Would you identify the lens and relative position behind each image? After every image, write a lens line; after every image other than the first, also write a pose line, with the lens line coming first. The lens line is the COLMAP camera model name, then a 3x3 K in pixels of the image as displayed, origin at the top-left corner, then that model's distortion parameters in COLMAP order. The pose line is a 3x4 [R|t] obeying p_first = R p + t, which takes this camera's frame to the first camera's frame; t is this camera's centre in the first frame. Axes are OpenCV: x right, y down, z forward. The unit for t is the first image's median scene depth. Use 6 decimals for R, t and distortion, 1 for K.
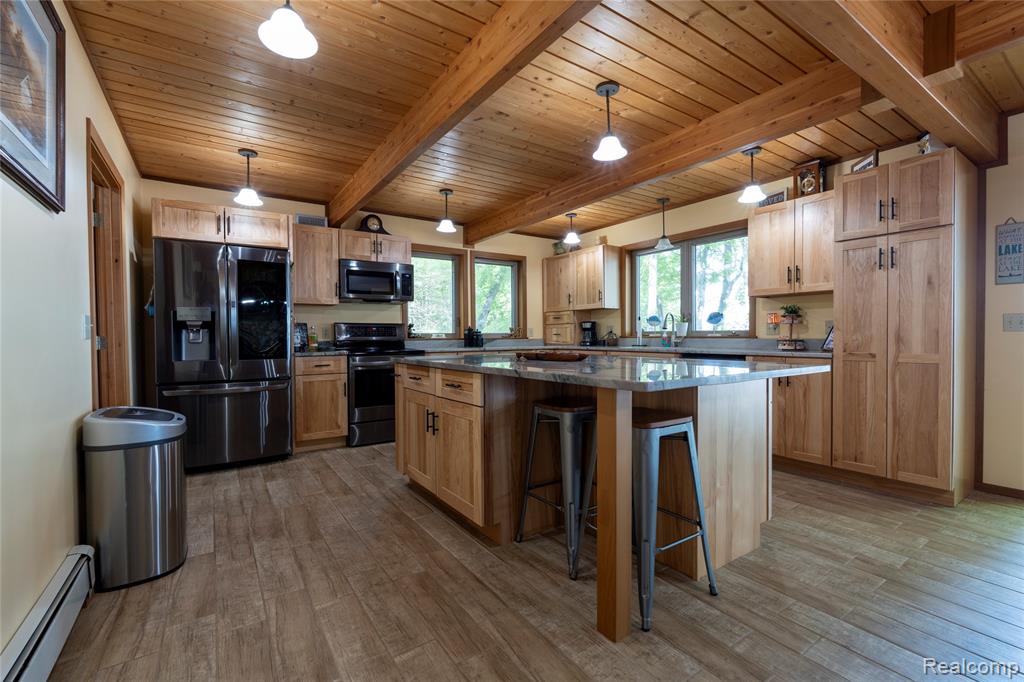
lens RADIAL K [[445.0, 0, 512.1], [0, 445.0, 340.2], [0, 0, 1]] dist [-0.004084, -0.000581]
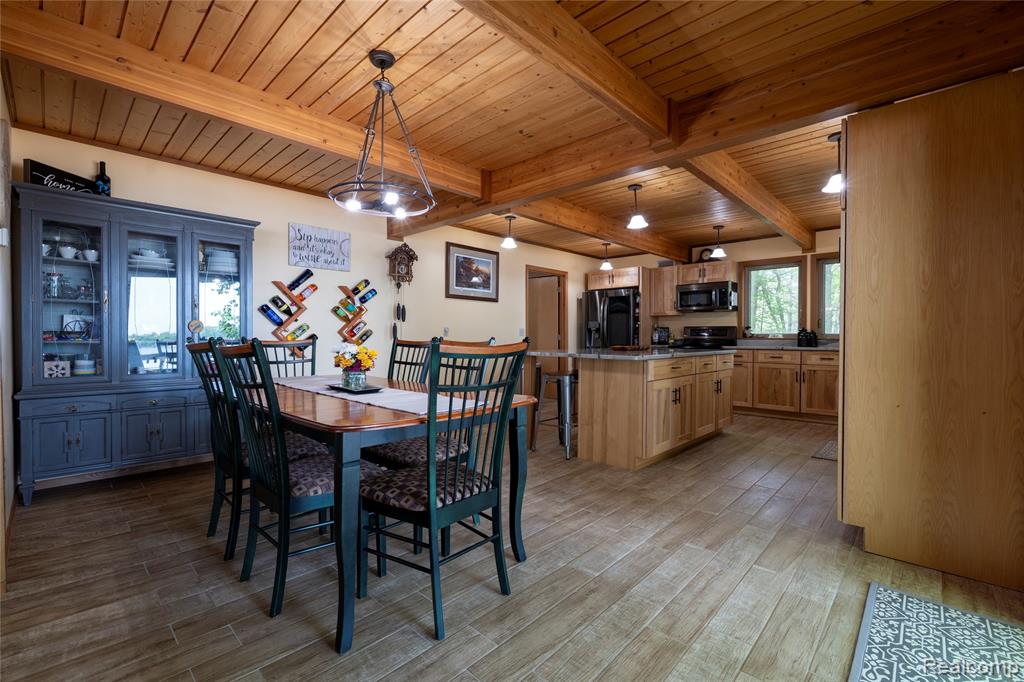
lens RADIAL K [[445.0, 0, 510.7], [0, 445.0, 338.7], [0, 0, 1]] dist [-0.004084, -0.000581]
pose [[0.214280, 0.014674, -0.976662, 1.052317], [-0.013455, 0.999837, 0.012070, -0.009822], [0.976680, 0.010555, 0.214443, 0.118542]]
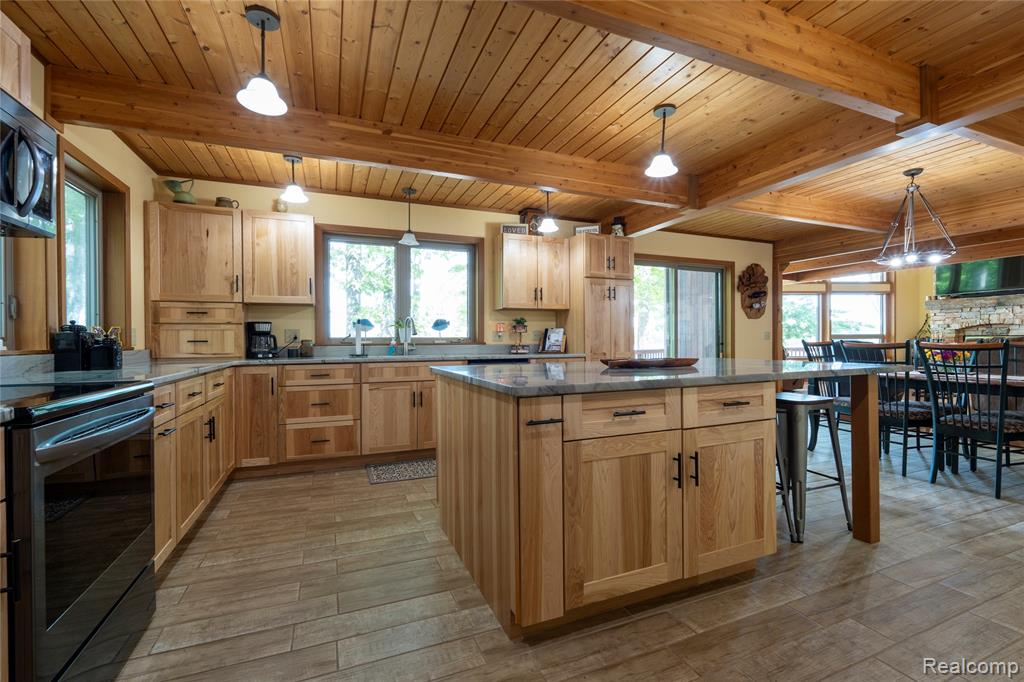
lens RADIAL K [[445.0, 0, 513.5], [0, 445.0, 341.4], [0, 0, 1]] dist [-0.004084, -0.000581]
pose [[0.201880, 0.003108, 0.979405, -0.545932], [0.016397, 0.999844, -0.006553, -0.003365], [-0.979273, 0.017382, 0.201797, 0.692133]]
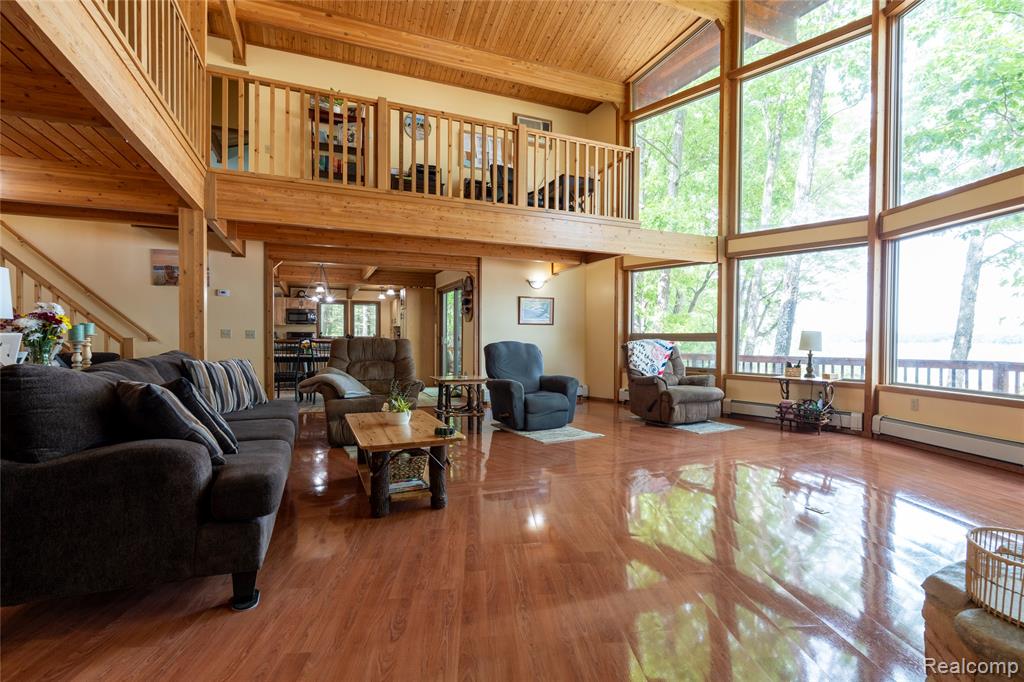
lens RADIAL K [[484.6, 0, 514.4], [0, 484.6, 341.8], [0, 0, 1]] dist [-0.002481, -0.000004]
pose [[0.980091, 0.009715, -0.198310, 1.691995], [-0.010324, 0.999945, -0.002036, 0.015200], [0.198280, 0.004043, 0.980137, -1.770324]]
